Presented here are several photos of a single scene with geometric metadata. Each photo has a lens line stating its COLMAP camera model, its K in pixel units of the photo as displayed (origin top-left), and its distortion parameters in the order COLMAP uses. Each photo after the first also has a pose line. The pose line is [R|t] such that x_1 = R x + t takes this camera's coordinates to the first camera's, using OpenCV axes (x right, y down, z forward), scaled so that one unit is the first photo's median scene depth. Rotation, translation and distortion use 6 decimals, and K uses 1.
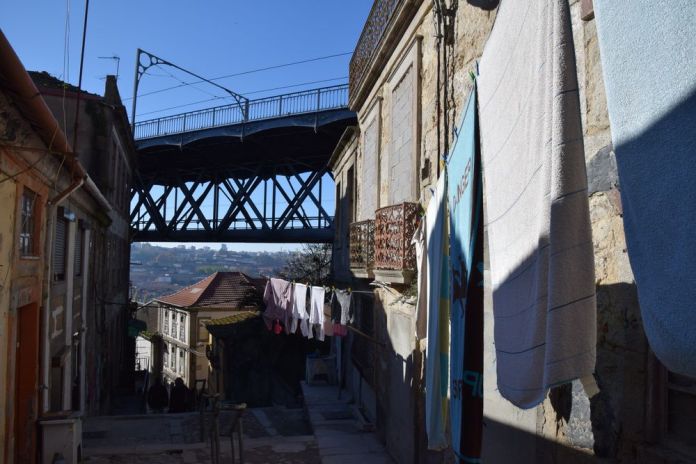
lens RADIAL K [[518.1, 0, 348.0], [0, 518.1, 232.0], [0, 0, 1]] dist [-0.087763, 0.001543]
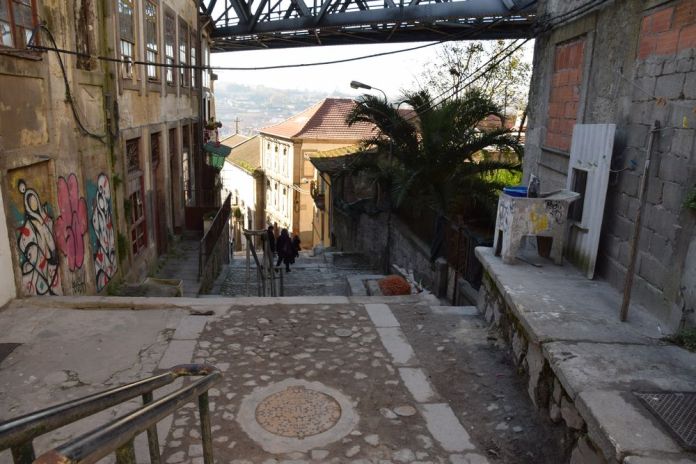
lens RADIAL K [[518.1, 0, 348.0], [0, 518.1, 232.0], [0, 0, 1]] dist [-0.087763, 0.001543]
pose [[0.976669, 0.070513, -0.202843, -0.035284], [-0.008409, 0.956390, 0.291973, 0.047775], [0.214585, -0.283455, 0.934669, 0.181085]]
